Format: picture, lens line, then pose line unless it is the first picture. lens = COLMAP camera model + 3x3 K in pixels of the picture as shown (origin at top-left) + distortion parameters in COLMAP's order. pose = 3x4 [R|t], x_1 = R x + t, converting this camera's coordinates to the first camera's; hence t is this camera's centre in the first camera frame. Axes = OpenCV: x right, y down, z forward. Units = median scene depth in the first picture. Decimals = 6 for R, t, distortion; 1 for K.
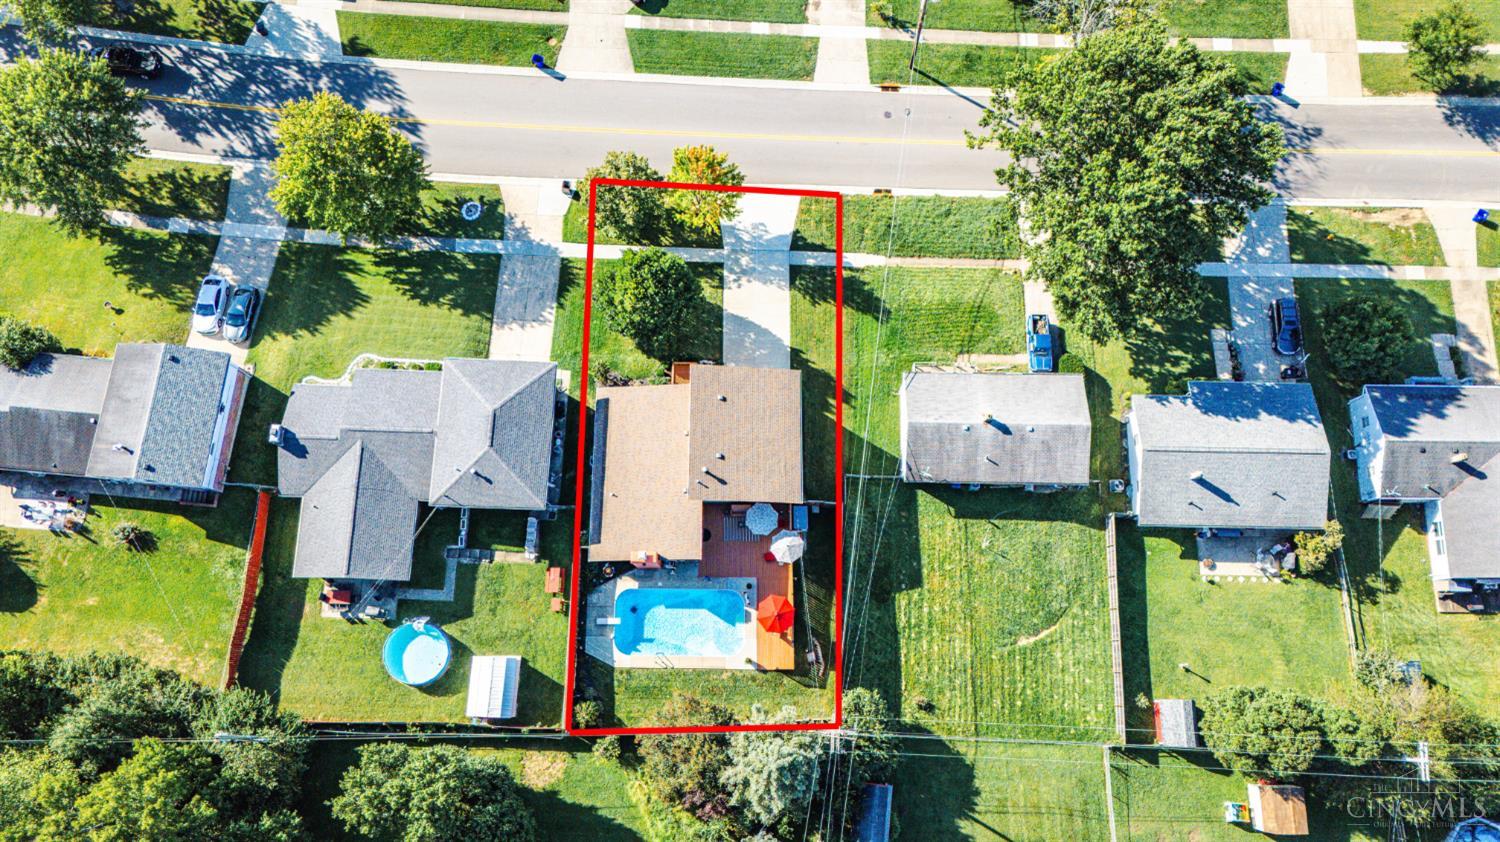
lens RADIAL K [[1092.2, 0, 750.0], [0, 1092.2, 421.0], [0, 0, 1]] dist [0.071818, -0.056630]
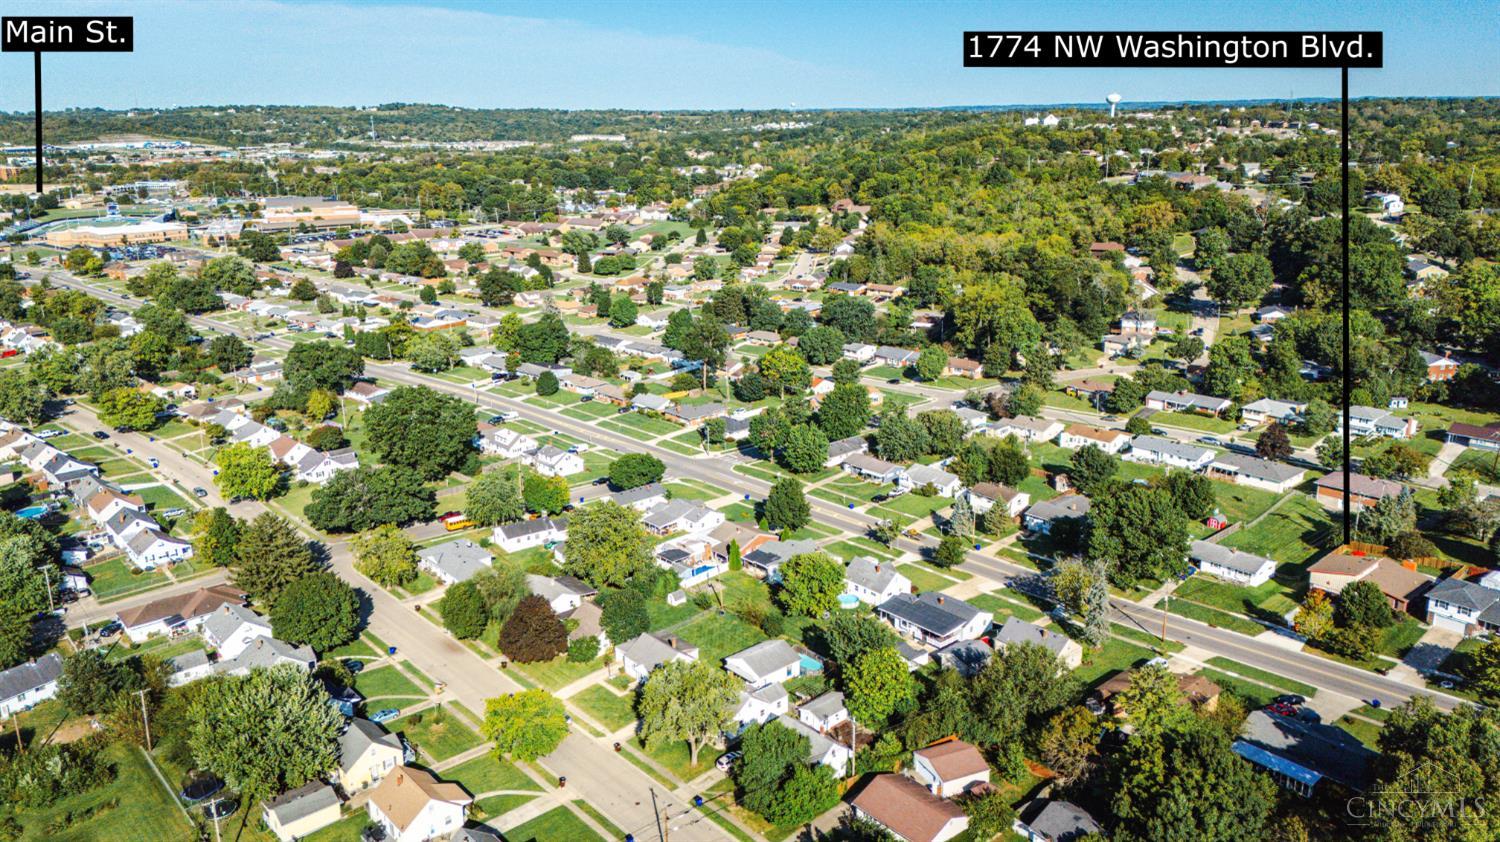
lens RADIAL K [[1092.2, 0, 750.0], [0, 1092.2, 421.0], [0, 0, 1]] dist [0.071818, -0.056630]
pose [[-0.667649, -0.191253, 0.719491, -0.721025], [0.727727, 0.036191, 0.684911, -2.285799], [-0.157030, 0.980873, 0.115017, 0.540244]]
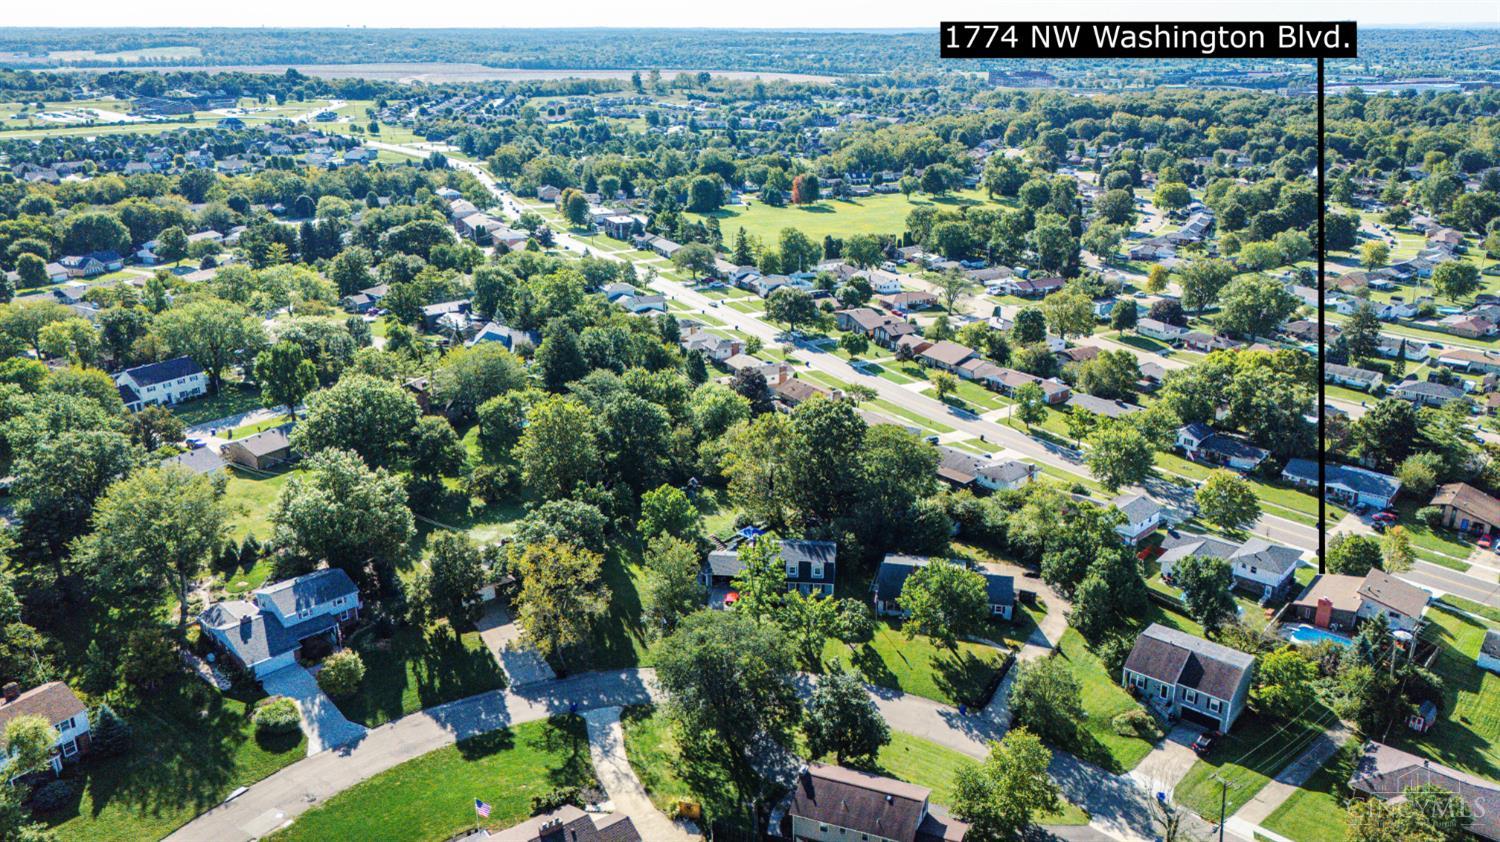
lens RADIAL K [[1092.2, 0, 750.0], [0, 1092.2, 421.0], [0, 0, 1]] dist [0.071818, -0.056630]
pose [[0.768070, 0.209969, -0.604964, 0.237867], [-0.622332, 0.467376, -0.627903, 1.728370], [0.150905, 0.858762, 0.489648, -0.449406]]
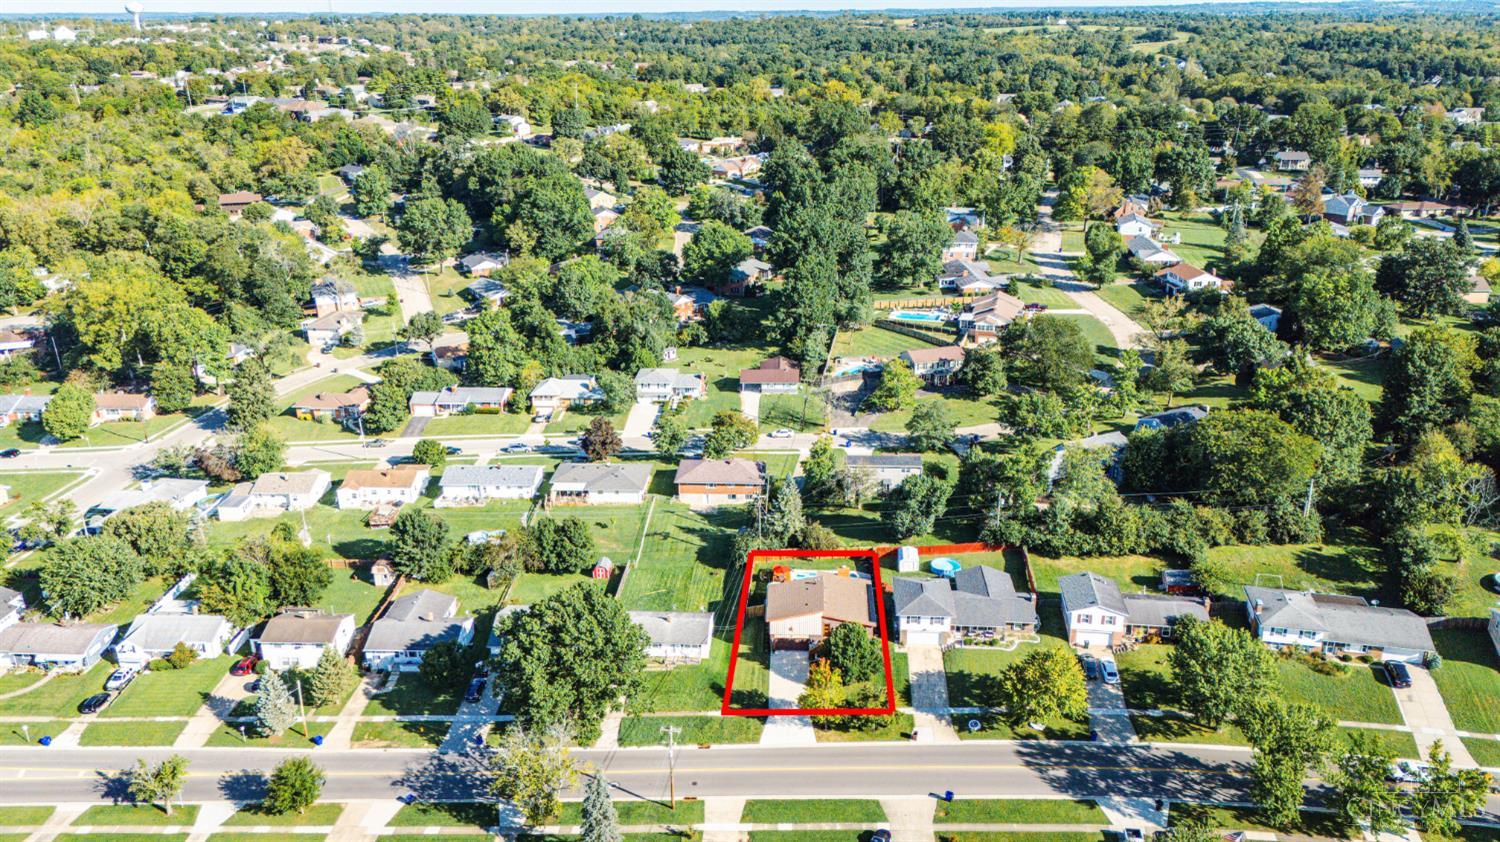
lens RADIAL K [[1092.2, 0, 750.0], [0, 1092.2, 421.0], [0, 0, 1]] dist [0.071818, -0.056630]
pose [[-0.999080, -0.000729, 0.042876, -0.005137], [0.042638, -0.123538, 0.991423, -1.666000], [0.004575, 0.992340, 0.123455, 0.384189]]
